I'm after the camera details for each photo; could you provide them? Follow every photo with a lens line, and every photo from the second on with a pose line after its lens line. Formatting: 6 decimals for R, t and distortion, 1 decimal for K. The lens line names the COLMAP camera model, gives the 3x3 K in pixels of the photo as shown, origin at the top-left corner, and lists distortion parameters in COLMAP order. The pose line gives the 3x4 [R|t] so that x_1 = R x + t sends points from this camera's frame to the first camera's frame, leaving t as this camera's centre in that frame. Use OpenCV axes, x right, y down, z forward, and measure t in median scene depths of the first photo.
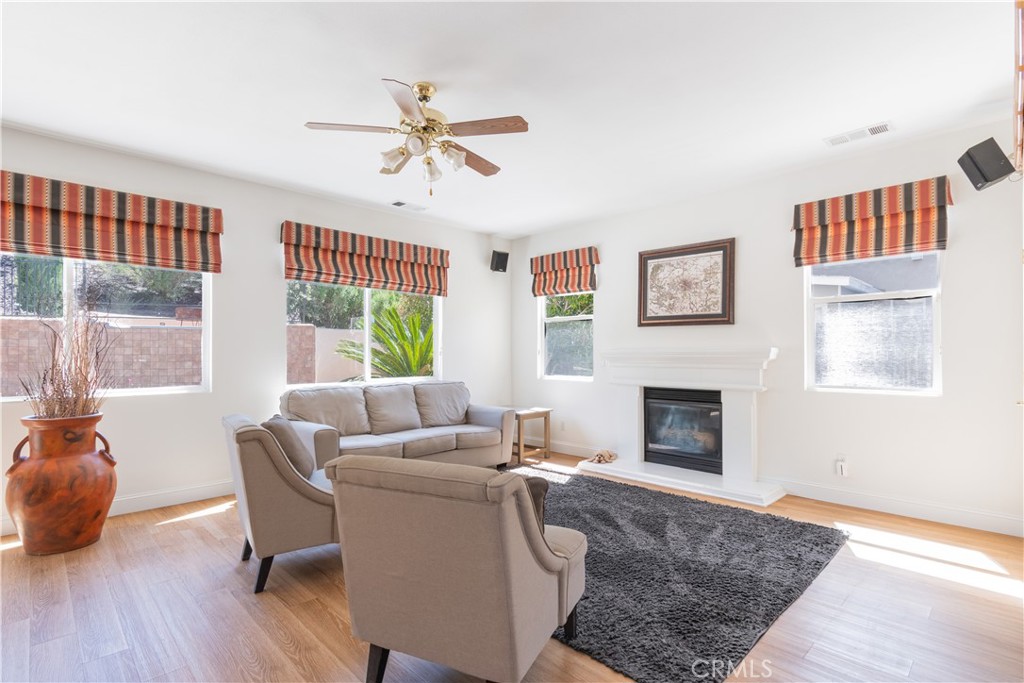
lens RADIAL K [[483.0, 0, 515.9], [0, 483.0, 356.3], [0, 0, 1]] dist [-0.003239, -0.000827]
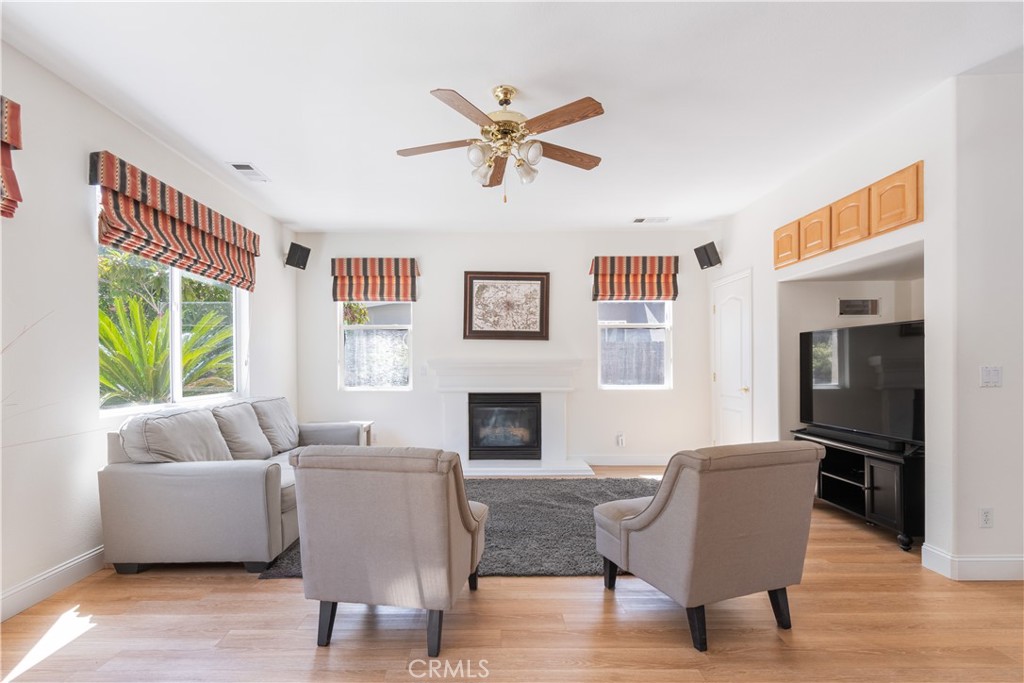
lens RADIAL K [[479.1, 0, 510.2], [0, 479.1, 373.0], [0, 0, 1]] dist [0.000811, -0.010887]
pose [[0.709035, -0.012703, 0.705059, -0.485496], [0.004185, 0.999896, 0.013807, 0.001921], [-0.705161, -0.006839, 0.709015, 0.164146]]
